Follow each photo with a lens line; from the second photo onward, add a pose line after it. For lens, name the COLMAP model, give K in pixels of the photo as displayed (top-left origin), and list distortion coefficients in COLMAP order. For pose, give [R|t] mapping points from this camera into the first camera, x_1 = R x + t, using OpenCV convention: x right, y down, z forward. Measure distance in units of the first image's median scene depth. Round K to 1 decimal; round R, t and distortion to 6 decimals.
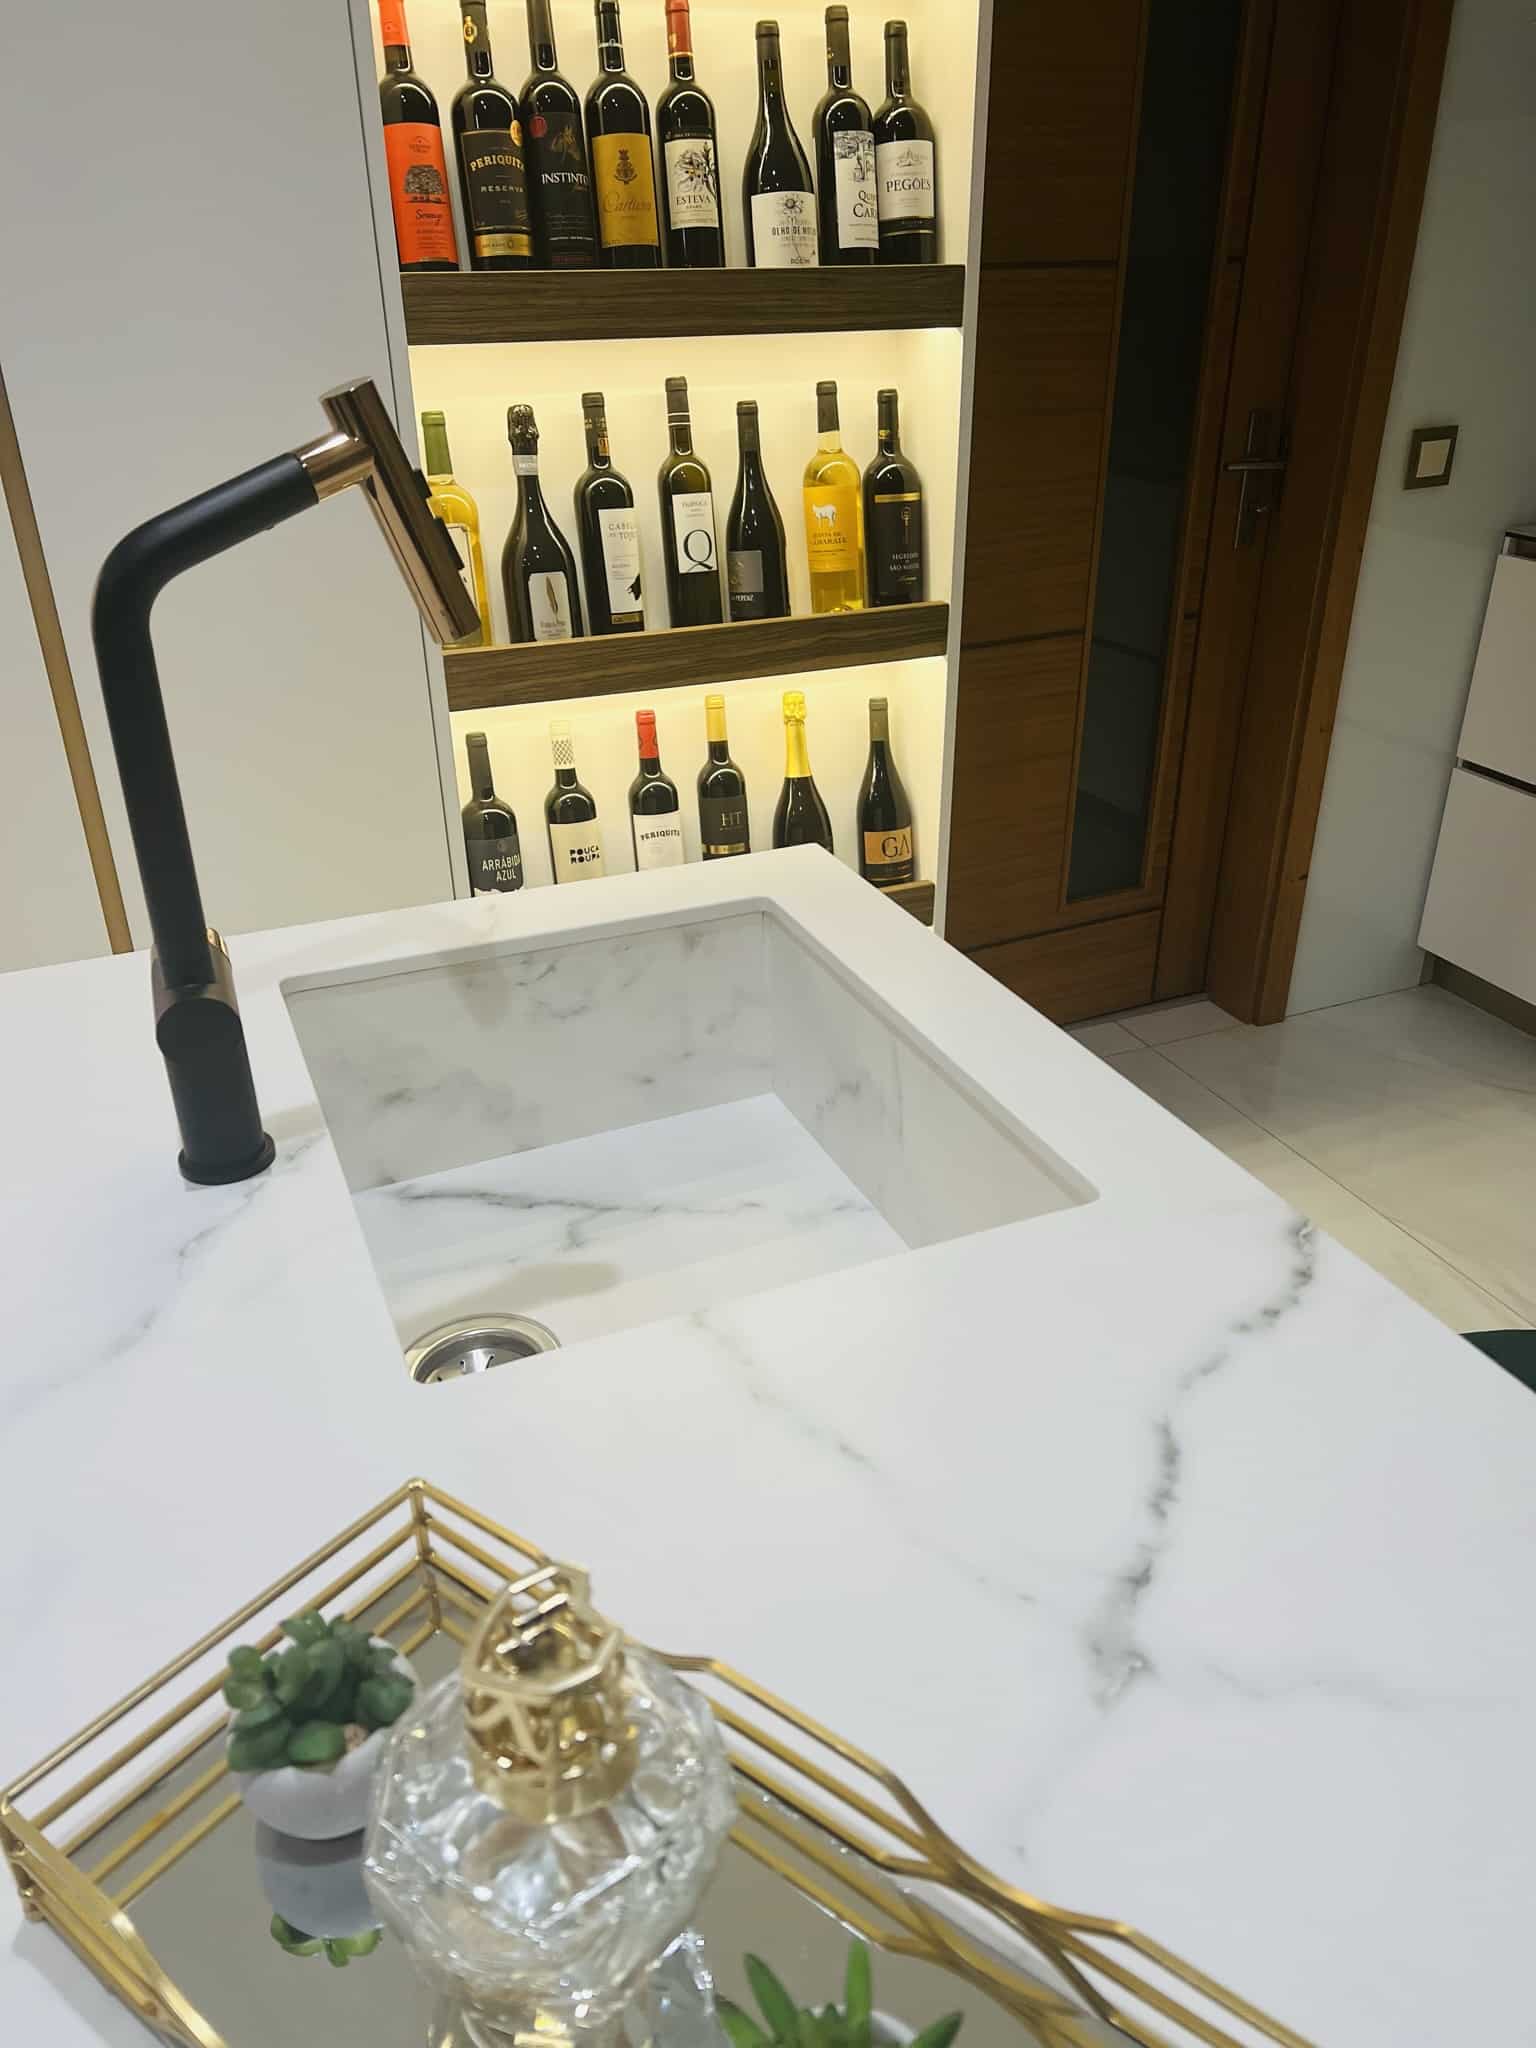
lens RADIAL K [[1529.1, 0, 780.6], [0, 1529.1, 1018.1], [0, 0, 1]] dist [0.098978, -0.170856]
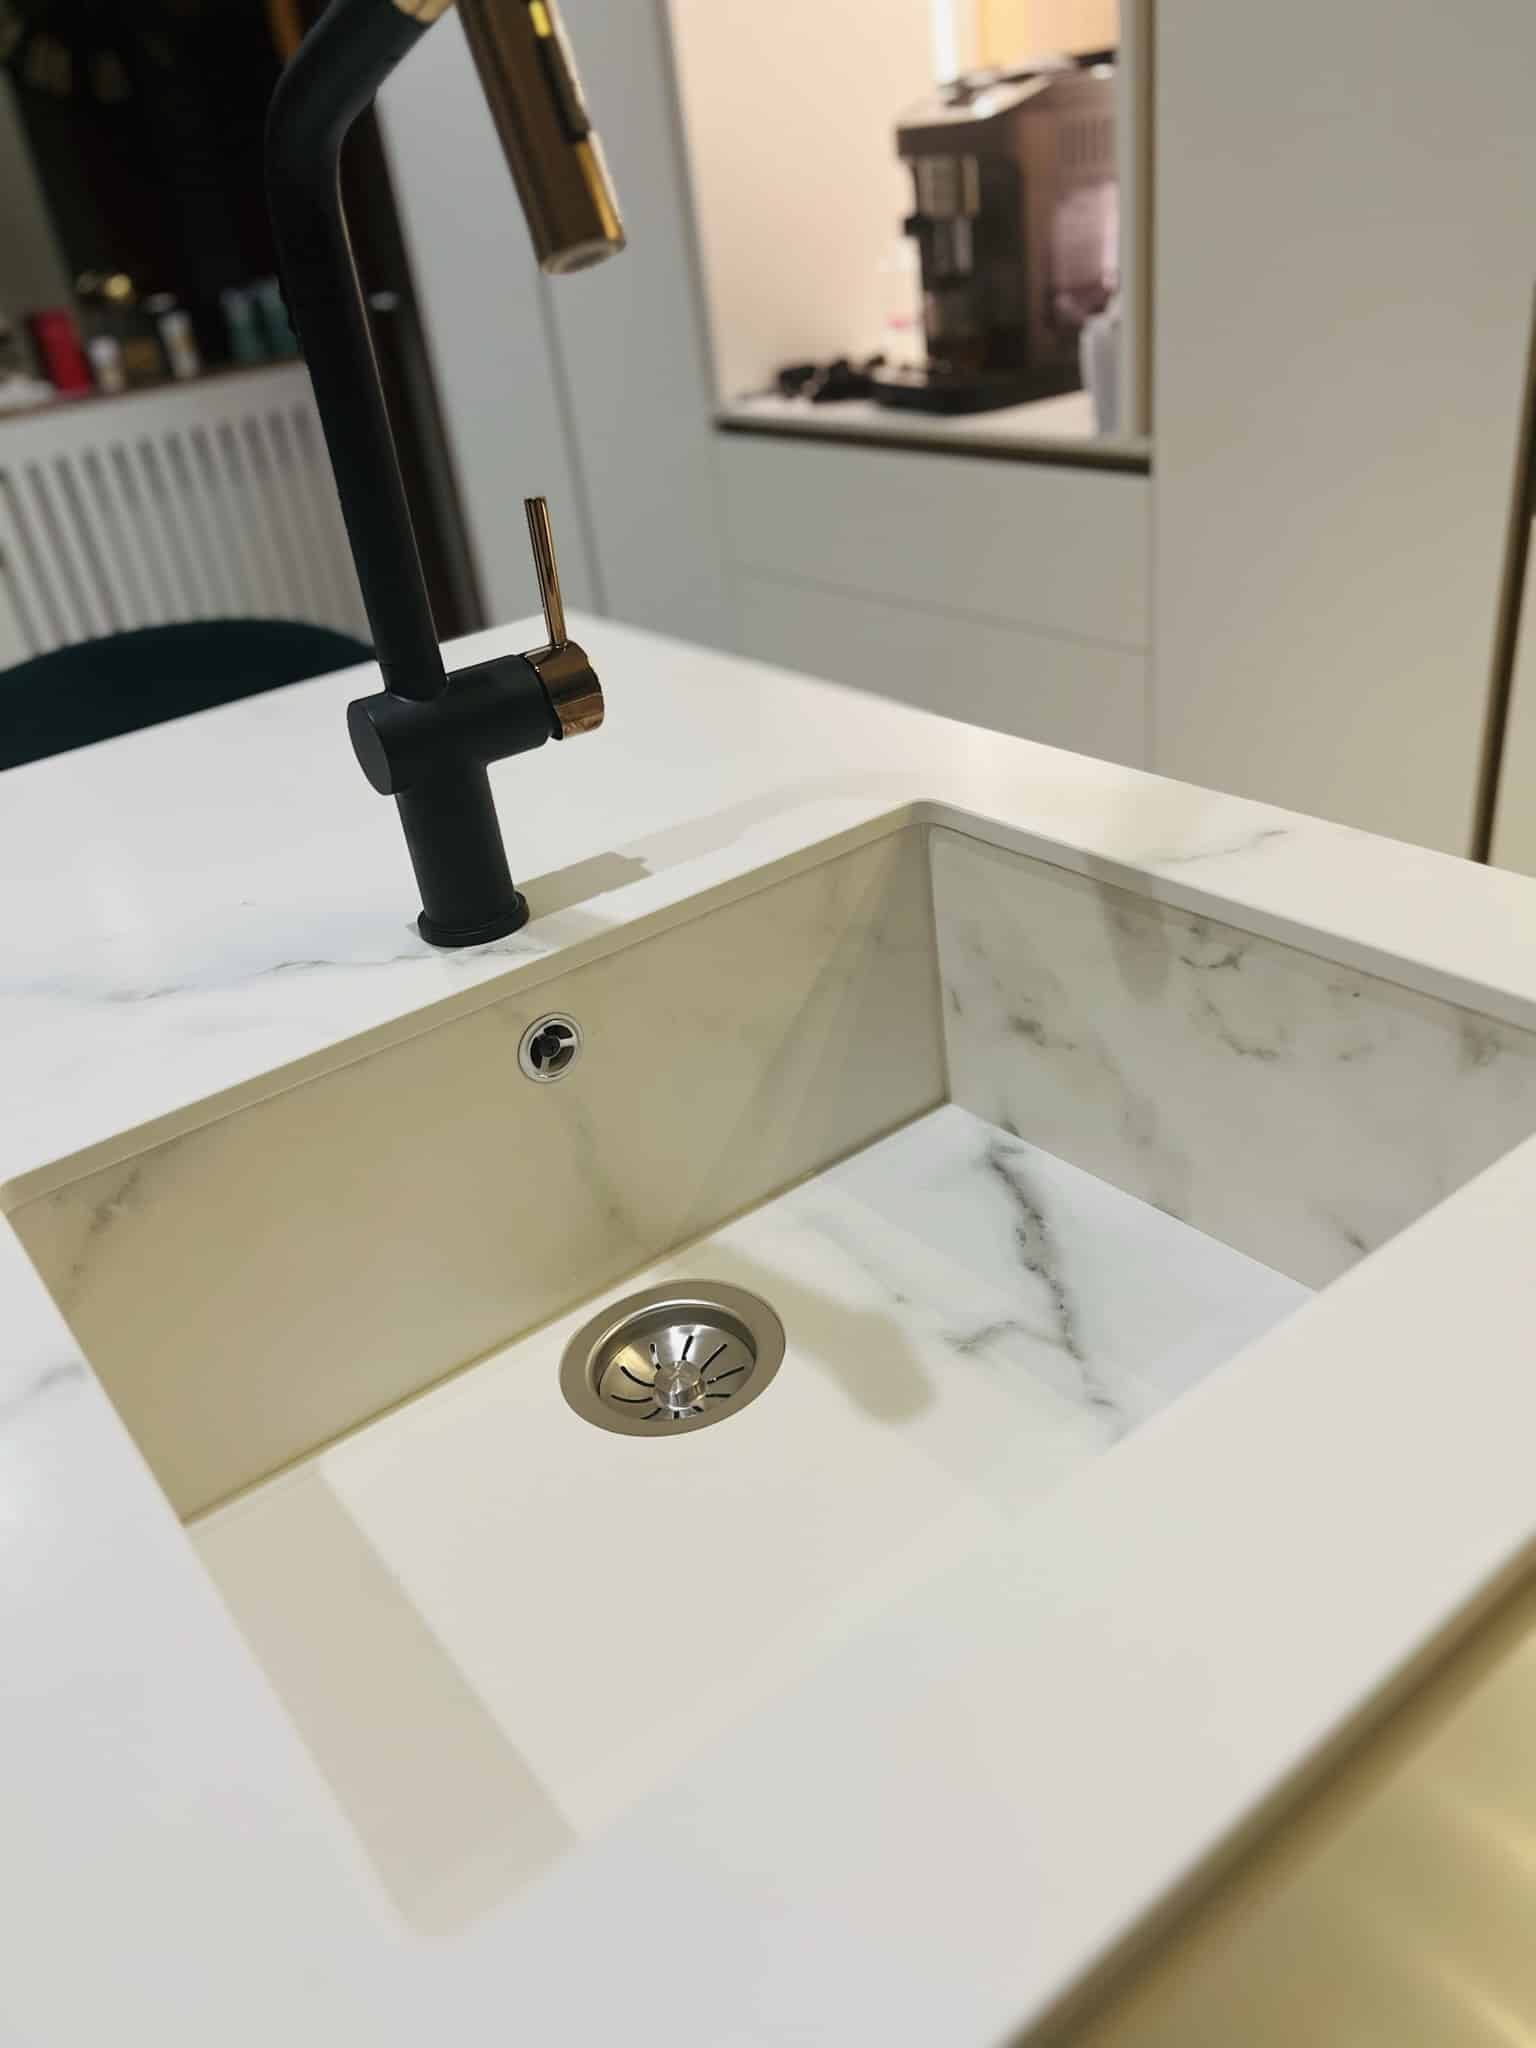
lens RADIAL K [[1535.8, 0, 743.2], [0, 1535.8, 1036.9], [0, 0, 1]] dist [0.056480, -0.068916]
pose [[0.226019, 0.472384, -0.851921, 0.198017], [-0.333204, 0.859289, 0.388069, -0.108024], [0.915364, 0.196152, 0.351616, 0.403913]]
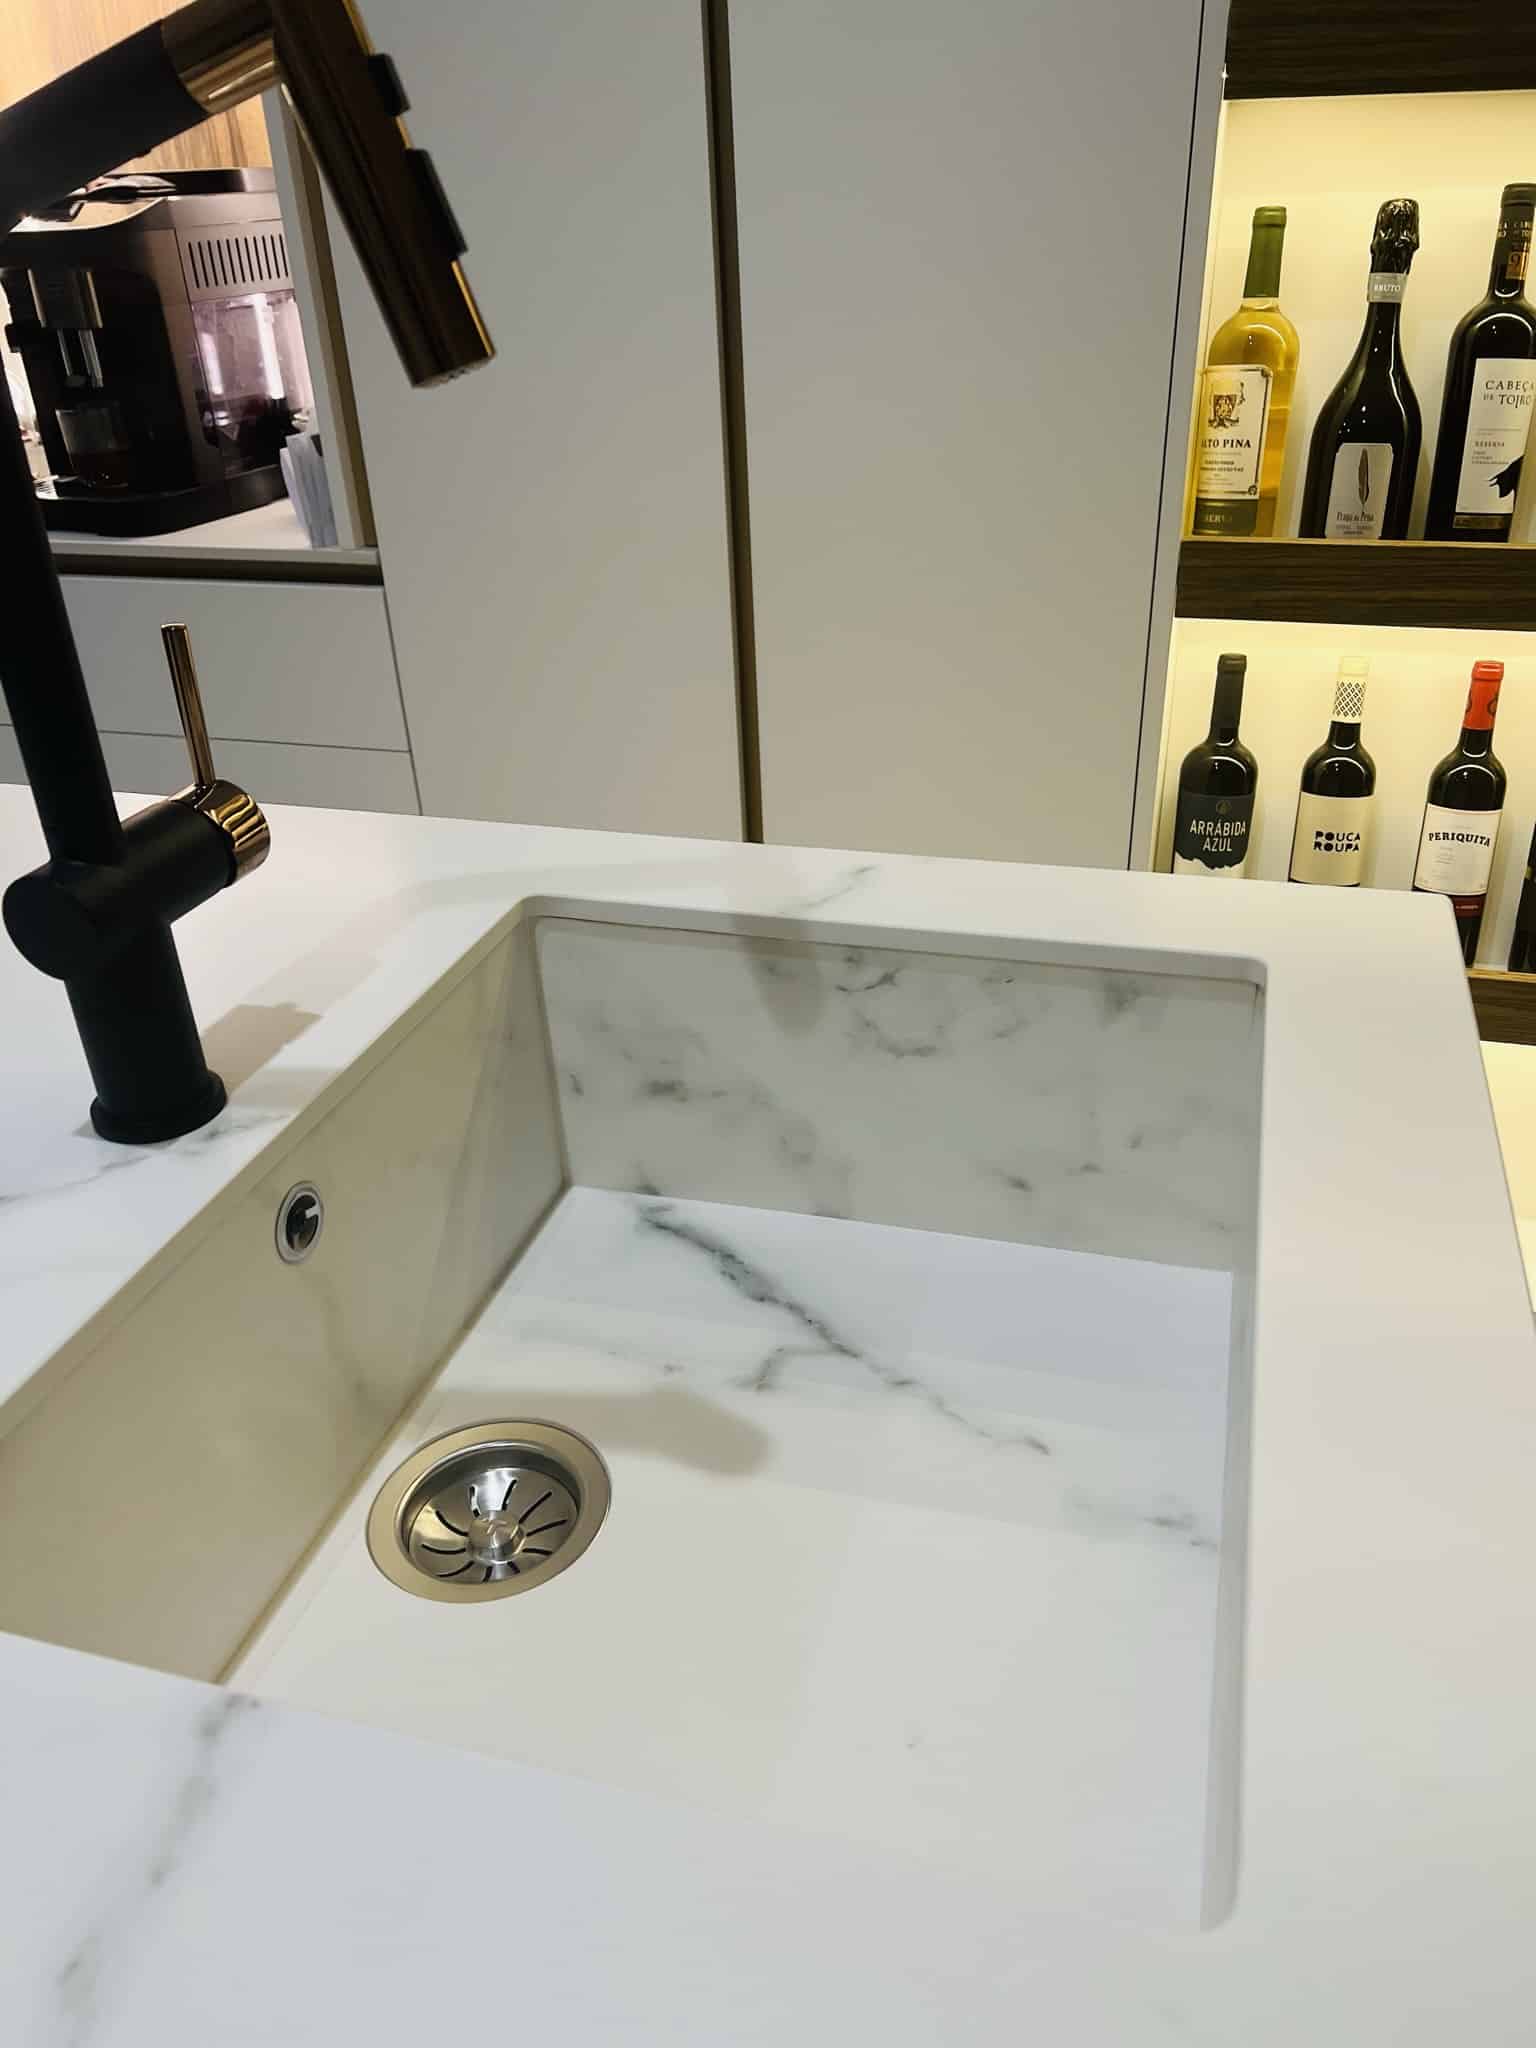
lens RADIAL K [[1539.5, 0, 779.3], [0, 1539.5, 1027.8], [0, 0, 1]] dist [0.058227, -0.062807]
pose [[0.769884, 0.295820, -0.565481, 0.125624], [-0.266681, 0.954133, 0.136058, -0.057241], [0.579793, 0.046055, 0.813461, 0.272913]]
